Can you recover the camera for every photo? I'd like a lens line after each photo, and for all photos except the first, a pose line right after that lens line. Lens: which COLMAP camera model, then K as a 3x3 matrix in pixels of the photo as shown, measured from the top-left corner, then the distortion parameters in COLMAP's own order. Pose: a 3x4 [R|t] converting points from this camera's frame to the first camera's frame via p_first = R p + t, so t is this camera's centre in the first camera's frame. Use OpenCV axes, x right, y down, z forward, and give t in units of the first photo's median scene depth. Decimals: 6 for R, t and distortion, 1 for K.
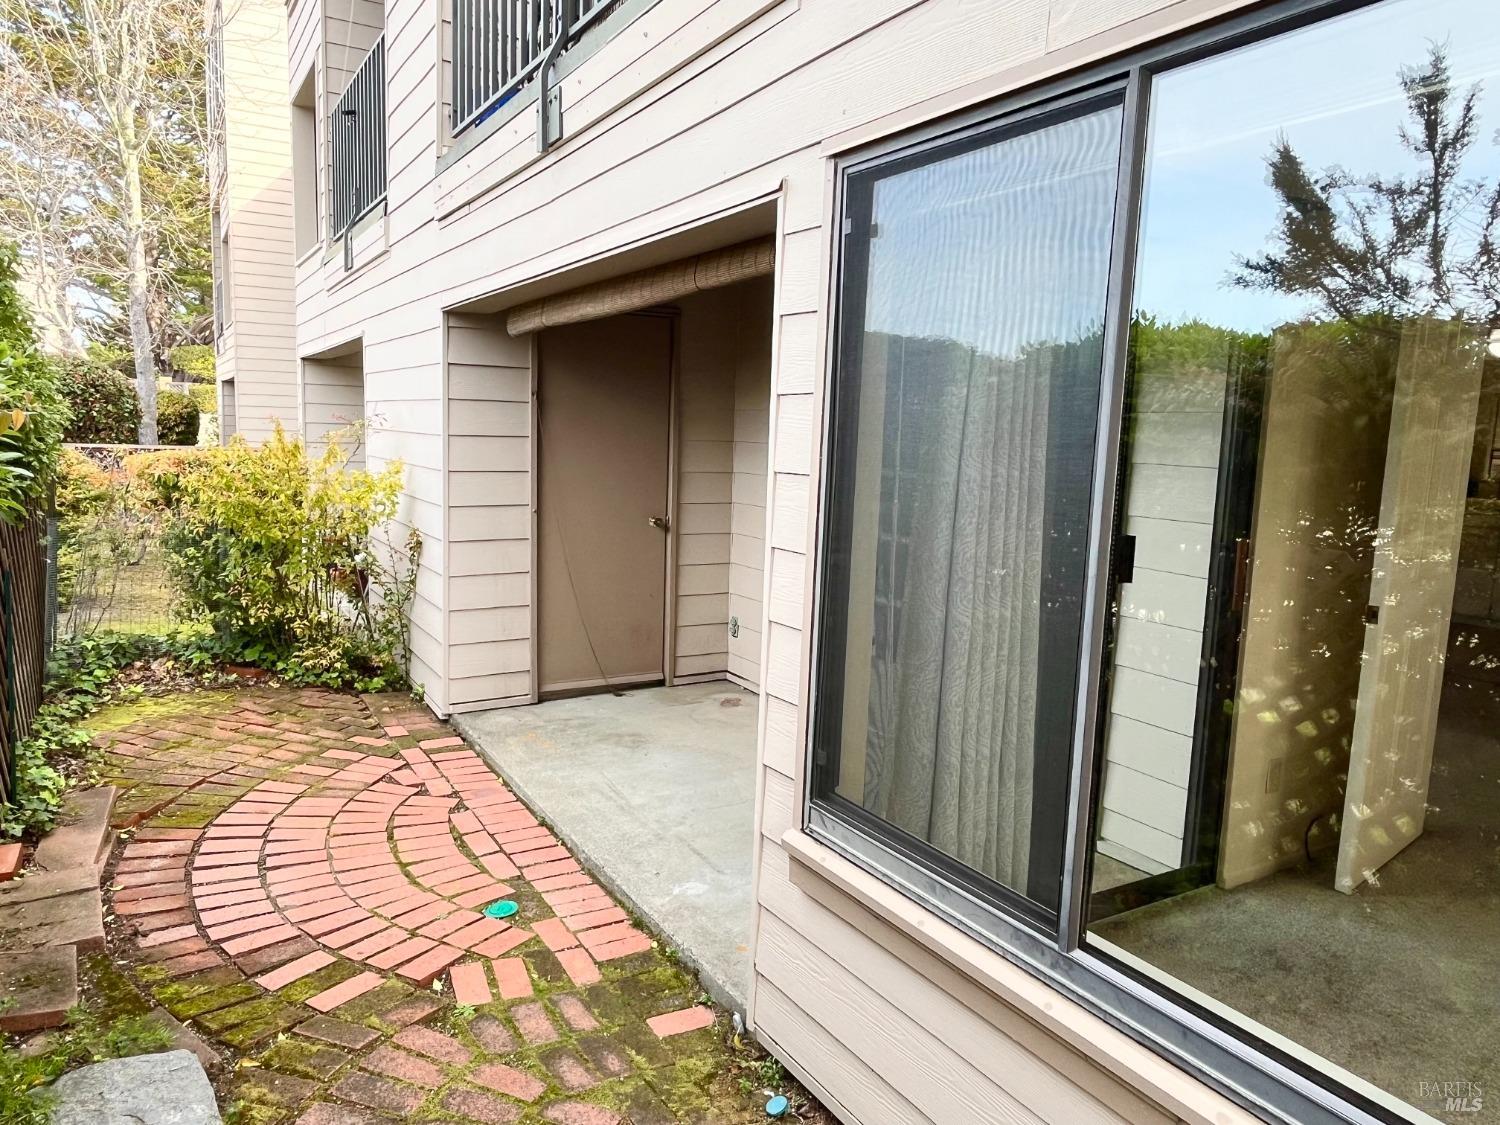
lens RADIAL K [[1018.3, 0, 753.7], [0, 1018.3, 567.8], [0, 0, 1]] dist [-0.000320, -0.001822]
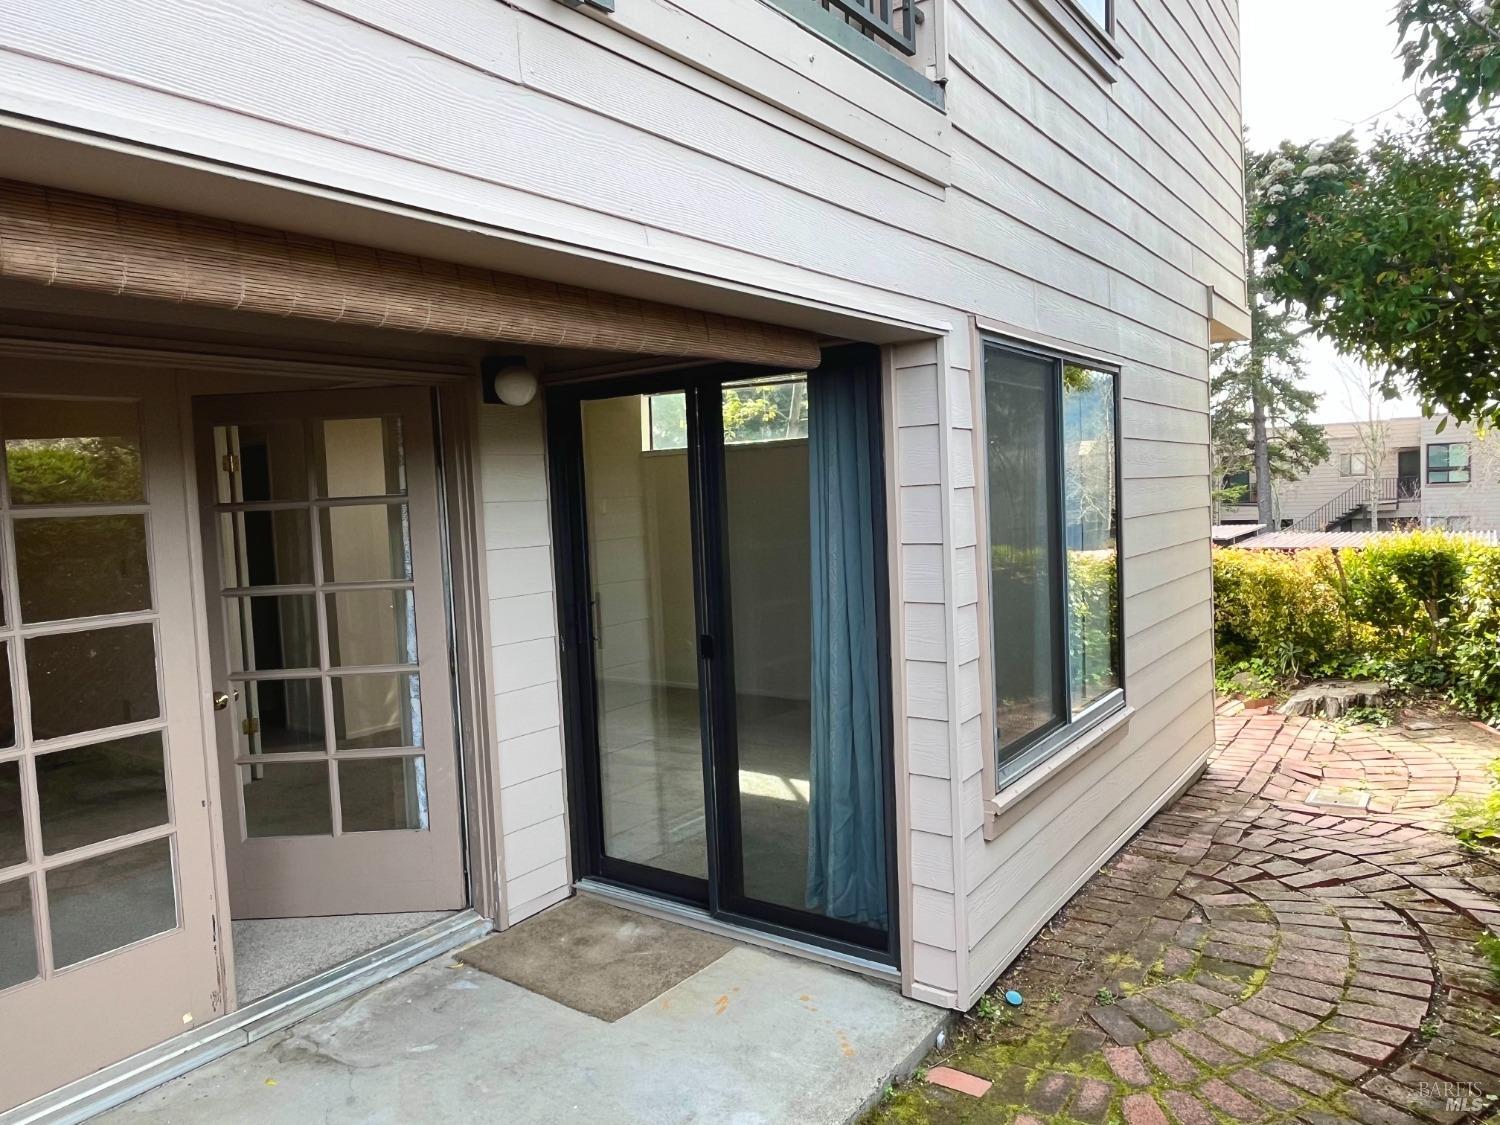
lens RADIAL K [[1018.3, 0, 754.0], [0, 1018.3, 559.1], [0, 0, 1]] dist [-0.000320, -0.001822]
pose [[-0.355180, -0.072378, 0.931992, -1.006460], [0.172105, 0.974892, 0.141298, -0.280222], [-0.918818, 0.210587, -0.333805, 1.542947]]
